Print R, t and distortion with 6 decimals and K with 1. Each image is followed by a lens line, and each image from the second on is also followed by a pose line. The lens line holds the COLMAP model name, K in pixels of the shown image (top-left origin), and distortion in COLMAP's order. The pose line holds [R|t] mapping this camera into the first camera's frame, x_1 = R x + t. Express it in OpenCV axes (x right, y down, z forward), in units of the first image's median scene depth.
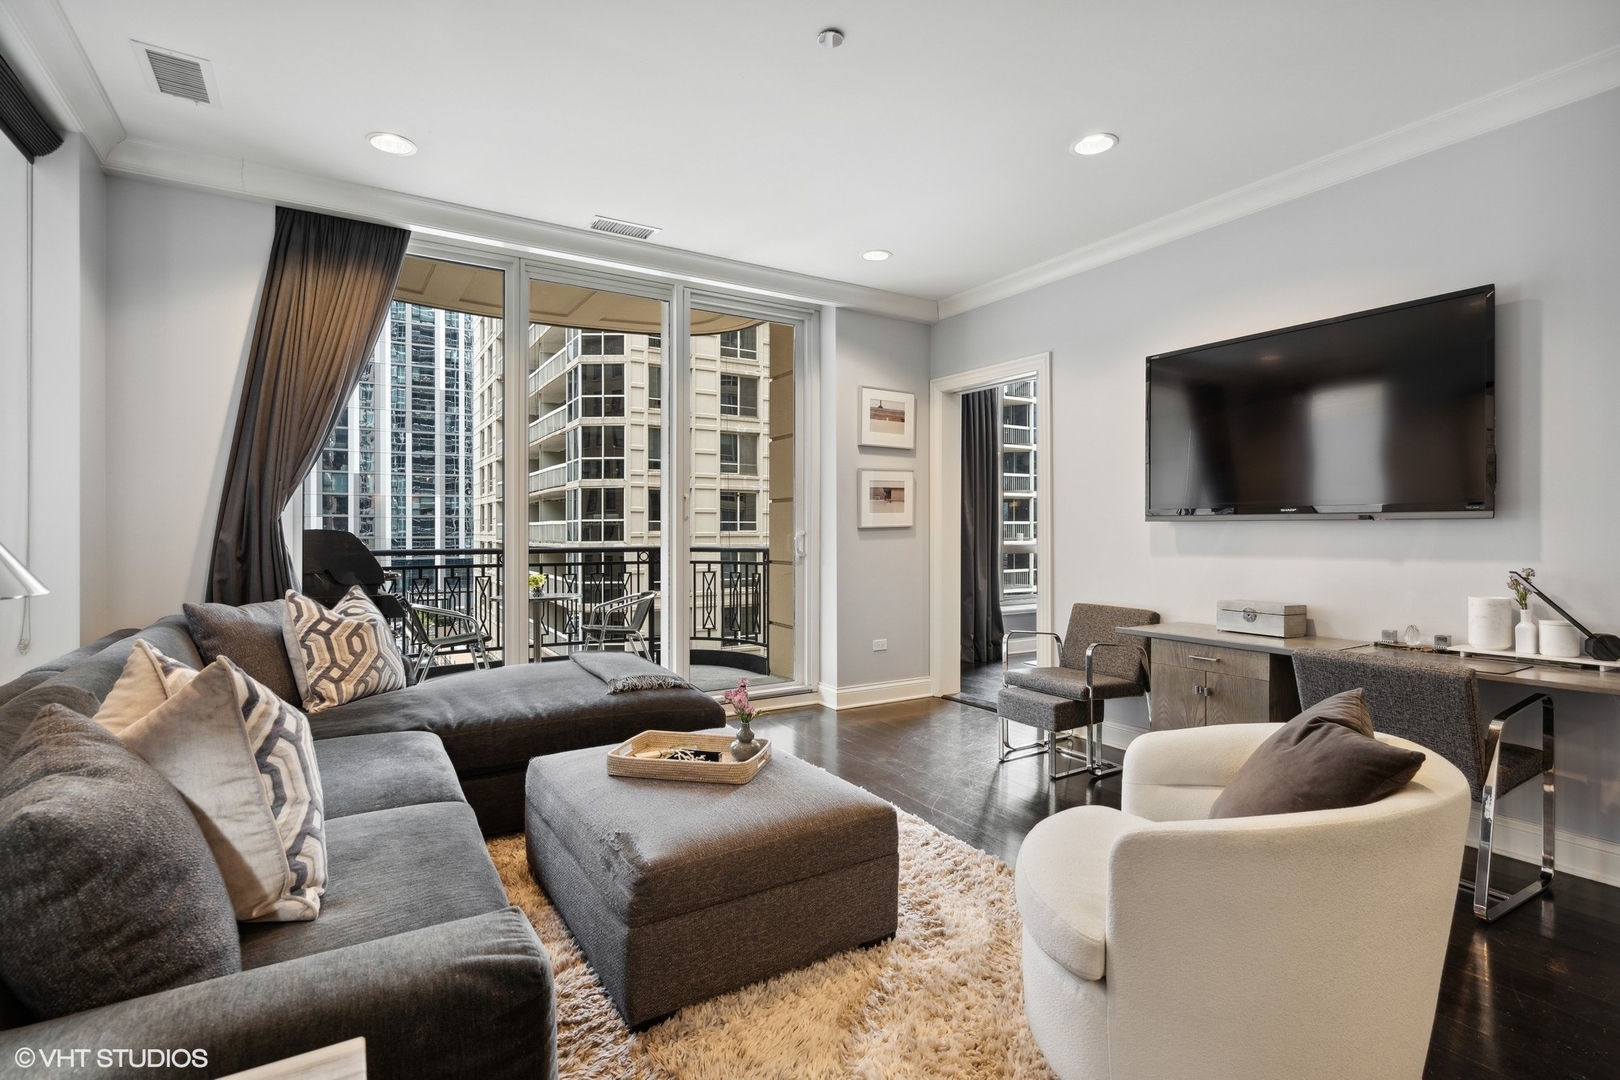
lens RADIAL K [[753.8, 0, 856.6], [0, 753.8, 542.4], [0, 0, 1]] dist [0.004001, 0.000940]
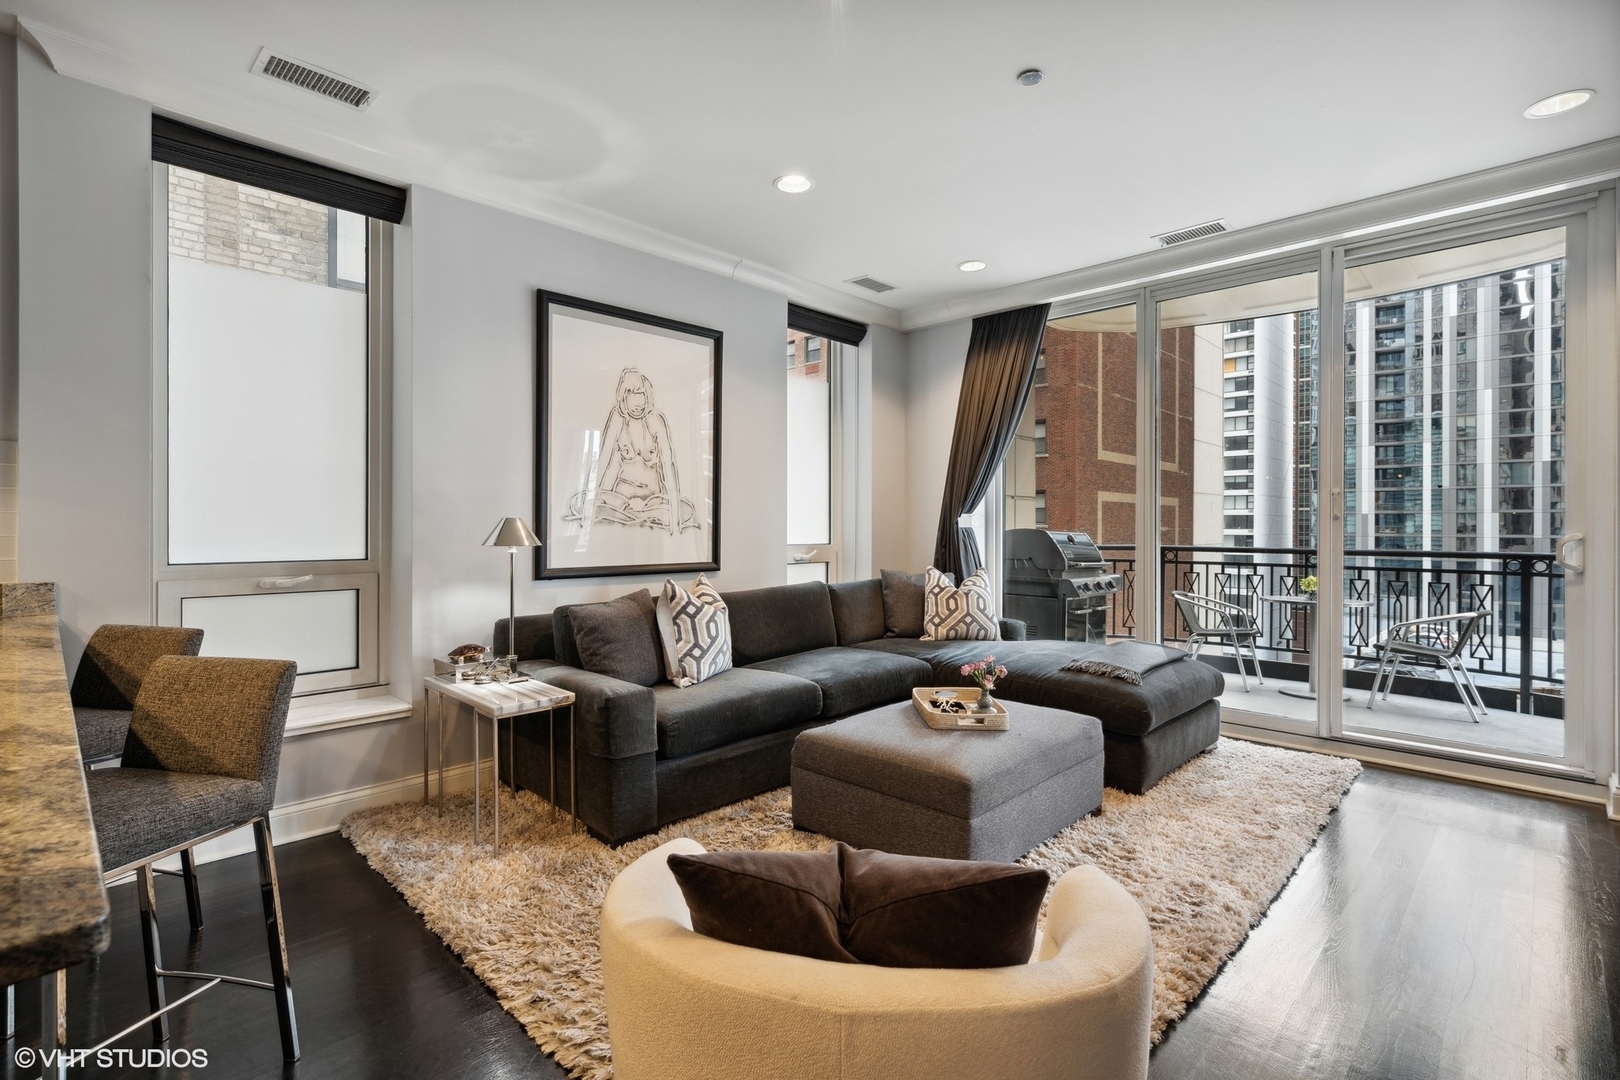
lens RADIAL K [[753.8, 0, 800.7], [0, 753.8, 534.3], [0, 0, 1]] dist [0.004001, 0.000940]
pose [[0.251371, 0.008238, -0.967856, 0.570763], [-0.017534, 0.999838, 0.003956, -0.004979], [0.967732, 0.015976, 0.251474, 0.251326]]
